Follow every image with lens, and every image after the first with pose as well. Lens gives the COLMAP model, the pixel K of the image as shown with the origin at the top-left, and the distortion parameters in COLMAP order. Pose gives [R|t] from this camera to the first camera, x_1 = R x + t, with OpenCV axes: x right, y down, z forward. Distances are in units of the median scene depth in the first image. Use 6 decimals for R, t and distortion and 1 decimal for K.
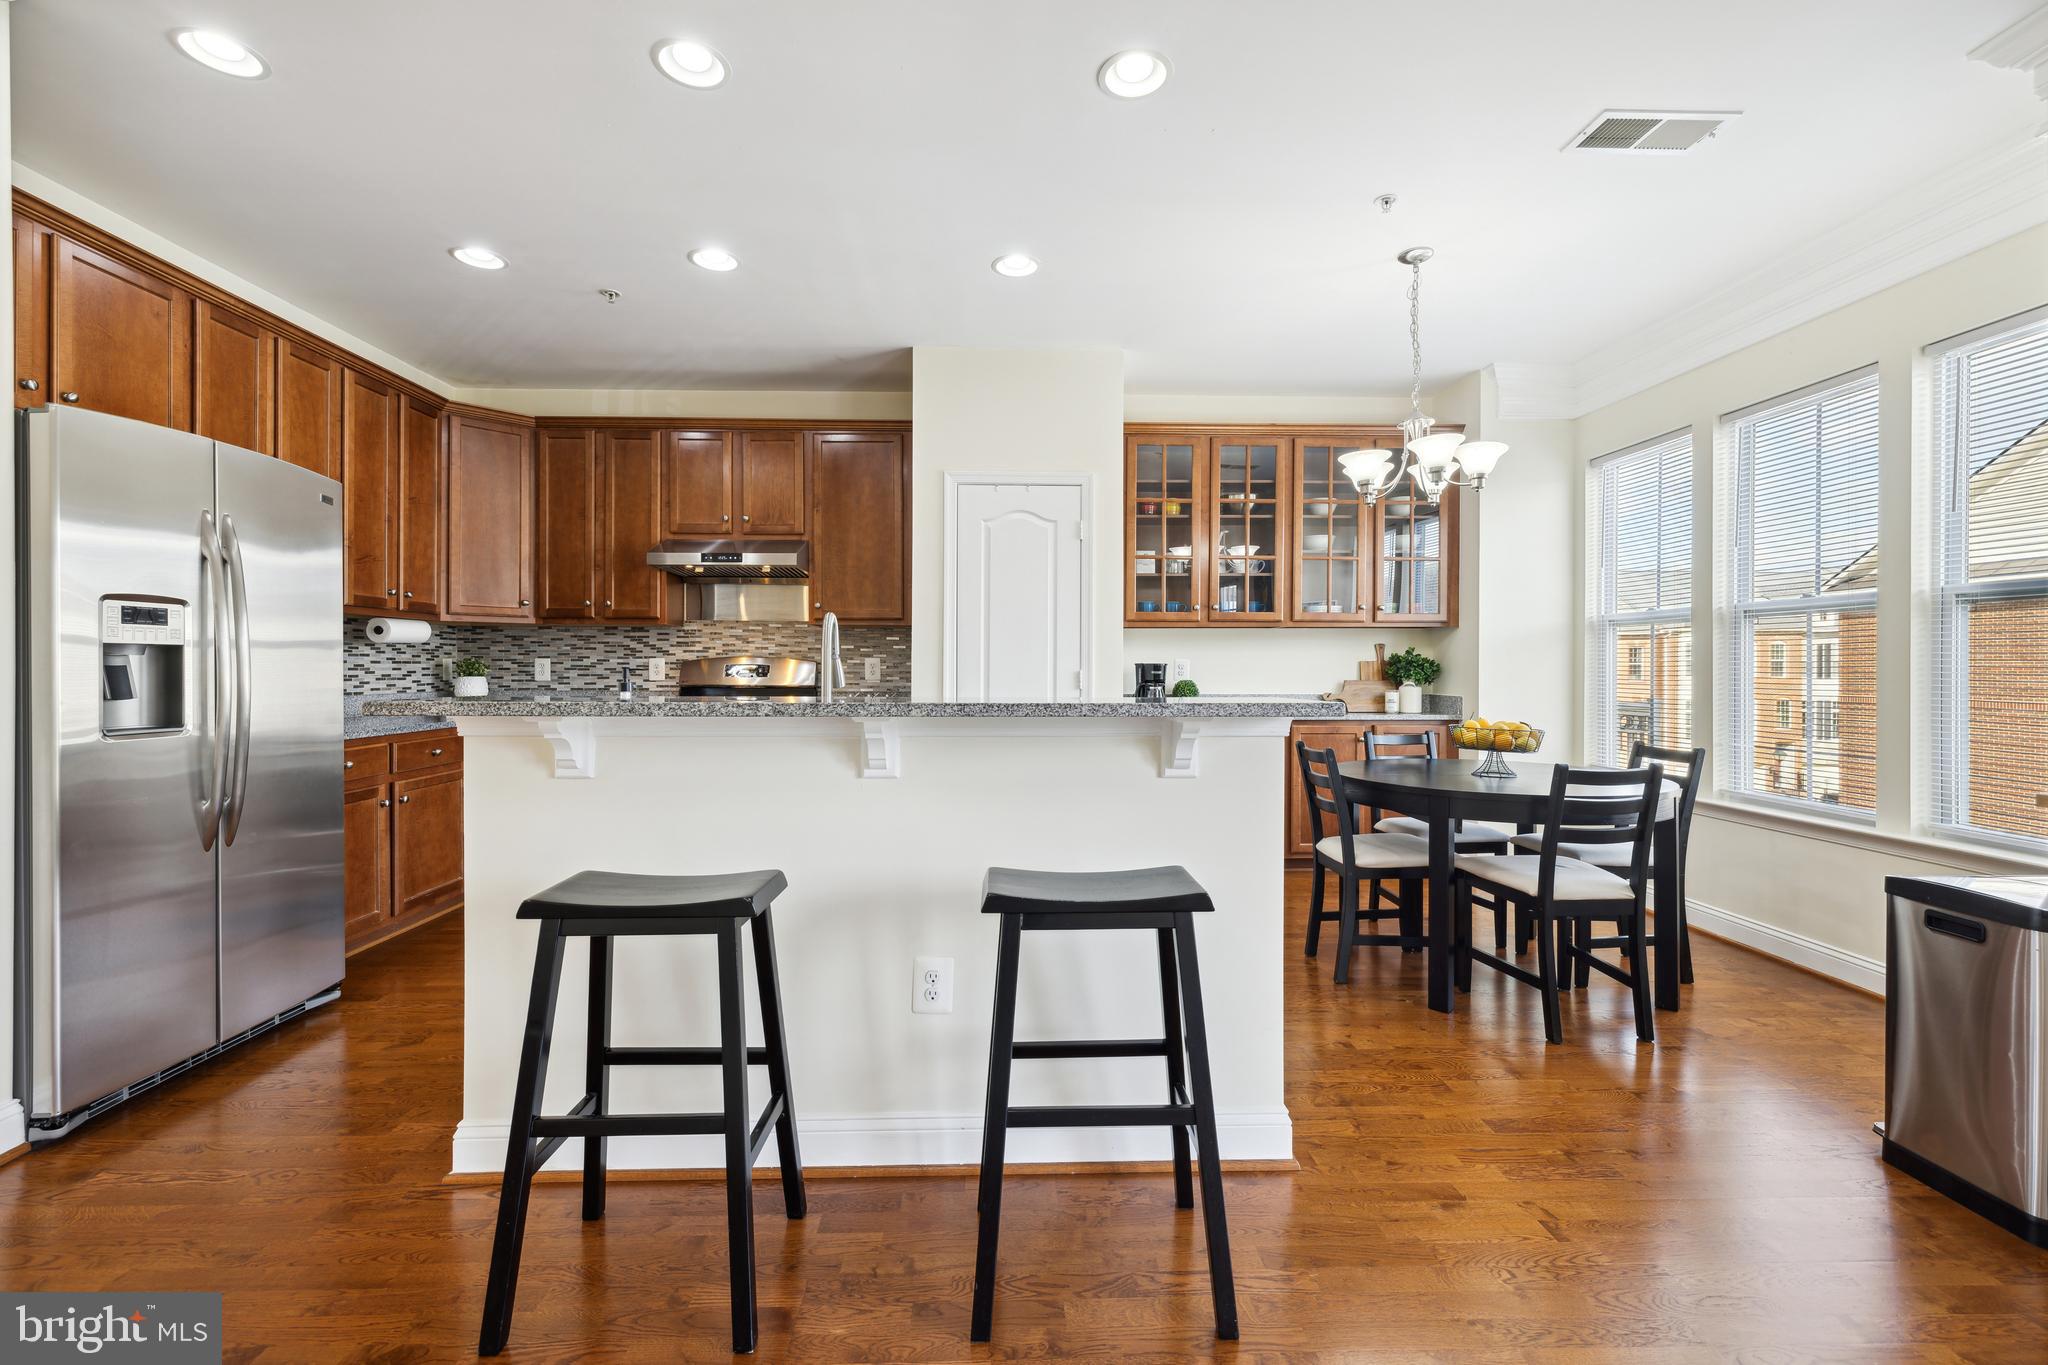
lens RADIAL K [[857.0, 0, 1011.8], [0, 857.0, 672.2], [0, 0, 1]] dist [-0.003462, -0.000087]
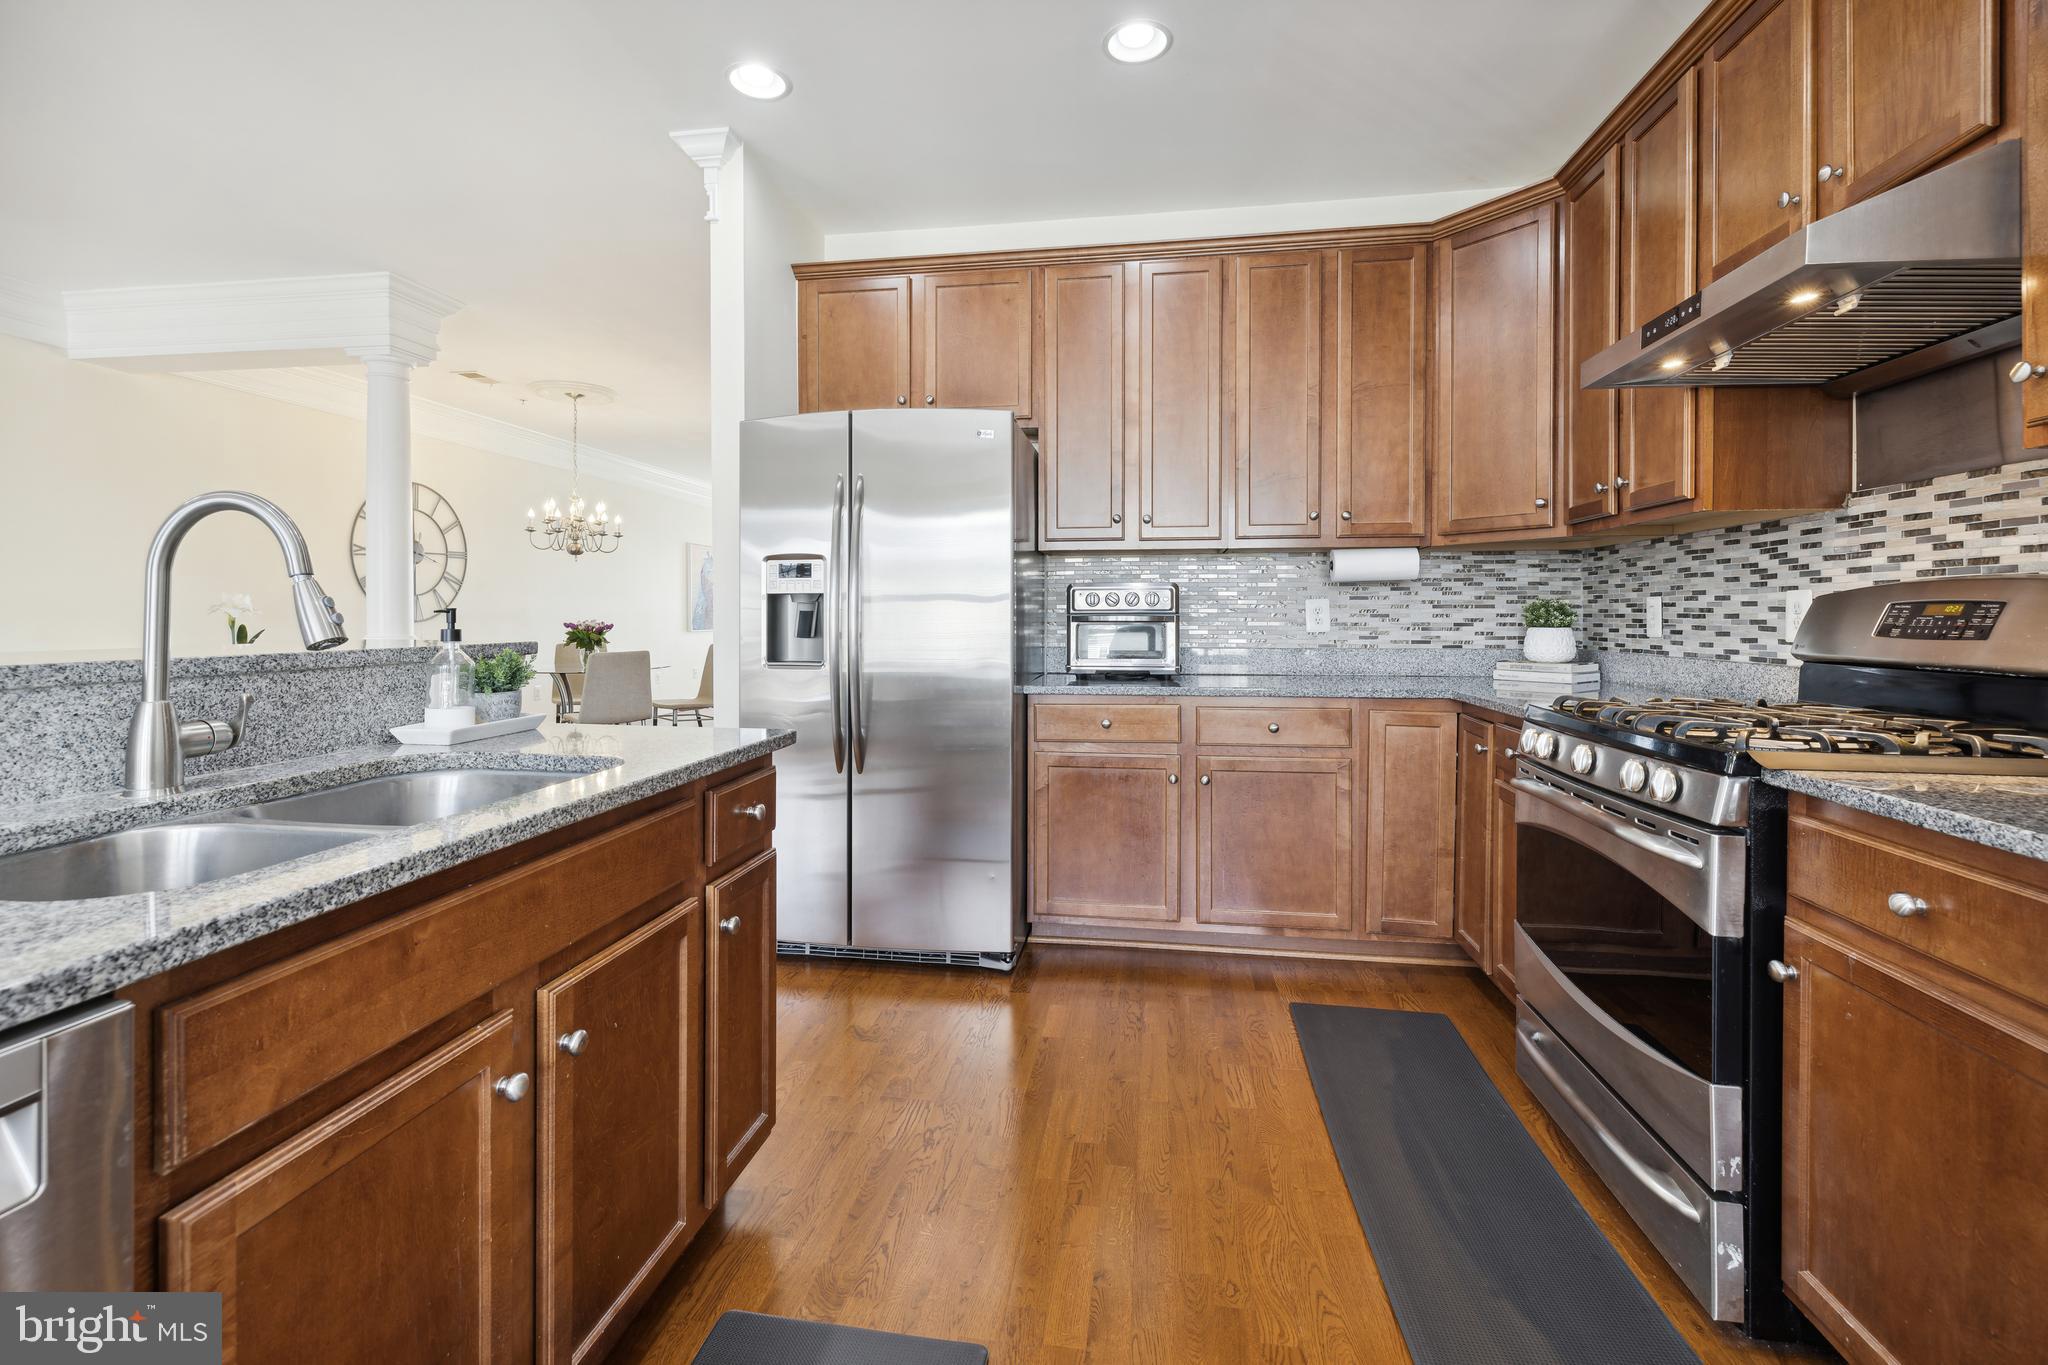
lens RADIAL K [[886.2, 0, 1021.0], [0, 886.2, 622.8], [0, 0, 1]] dist [0.001688, 0.000153]
pose [[-0.178398, 0.006947, -0.983934, 0.098966], [-0.006518, 0.999945, 0.008241, -0.001406], [0.983937, 0.007884, -0.178343, 0.788104]]
